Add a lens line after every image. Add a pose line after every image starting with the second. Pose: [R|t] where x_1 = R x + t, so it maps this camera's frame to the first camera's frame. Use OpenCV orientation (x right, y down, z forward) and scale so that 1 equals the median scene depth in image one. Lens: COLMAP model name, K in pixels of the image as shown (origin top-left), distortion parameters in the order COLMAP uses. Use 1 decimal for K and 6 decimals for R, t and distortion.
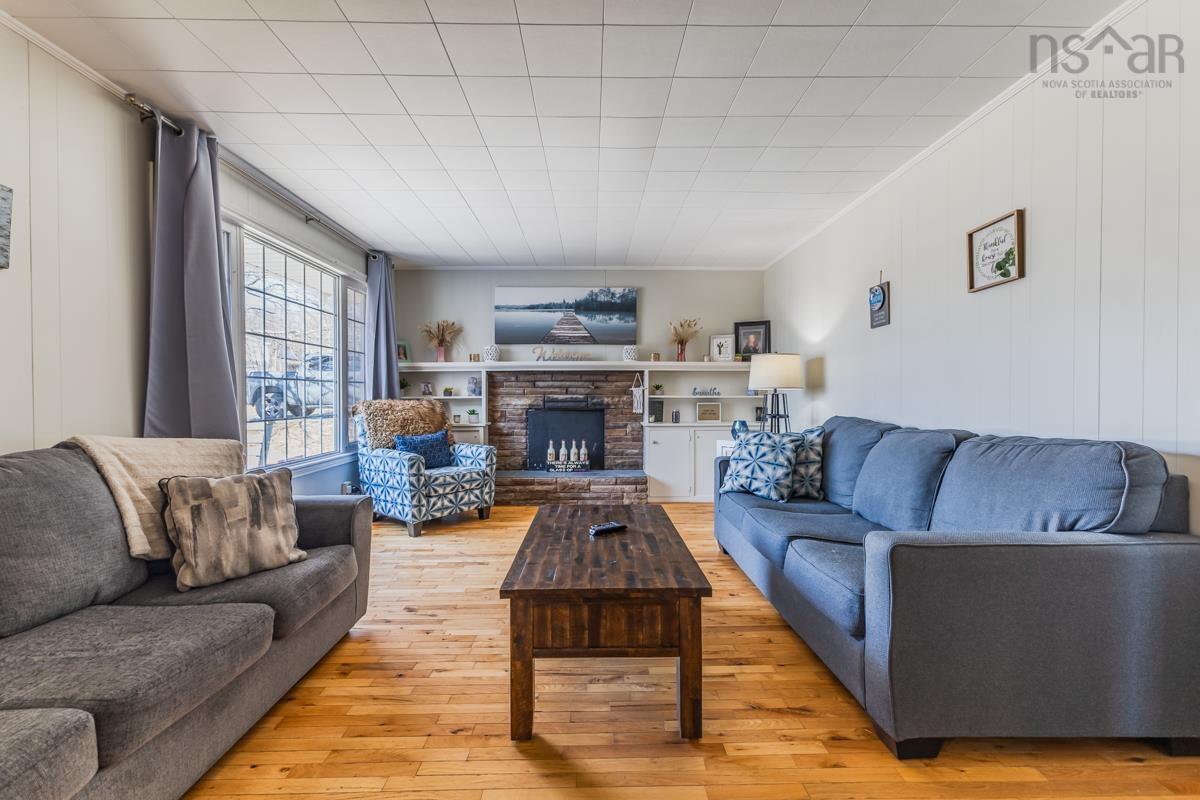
lens RADIAL K [[526.9, 0, 601.0], [0, 526.9, 397.8], [0, 0, 1]] dist [0.012118, 0.001206]
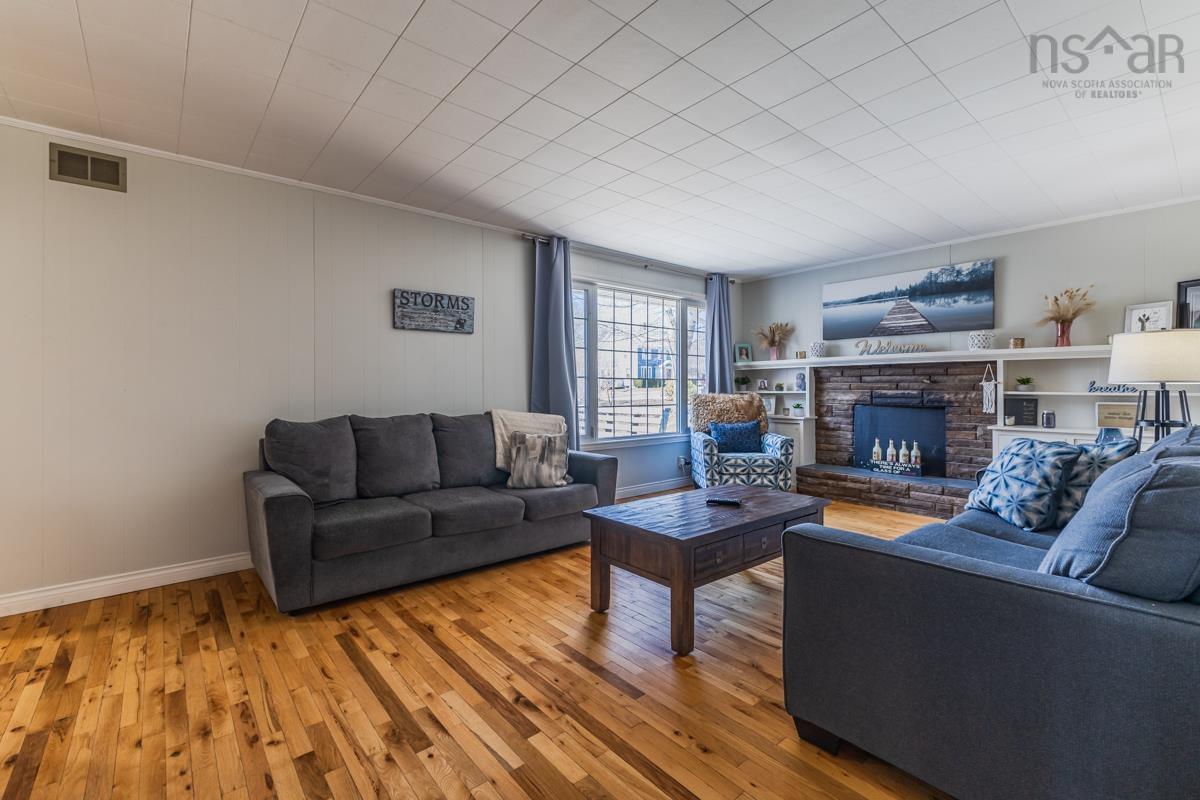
lens RADIAL K [[526.9, 0, 585.0], [0, 526.9, 385.8], [0, 0, 1]] dist [0.012118, 0.001206]
pose [[0.617071, -0.002000, -0.786905, 0.335645], [-0.007086, 0.999942, -0.008097, -0.002272], [0.786876, 0.010573, 0.617021, 0.001466]]
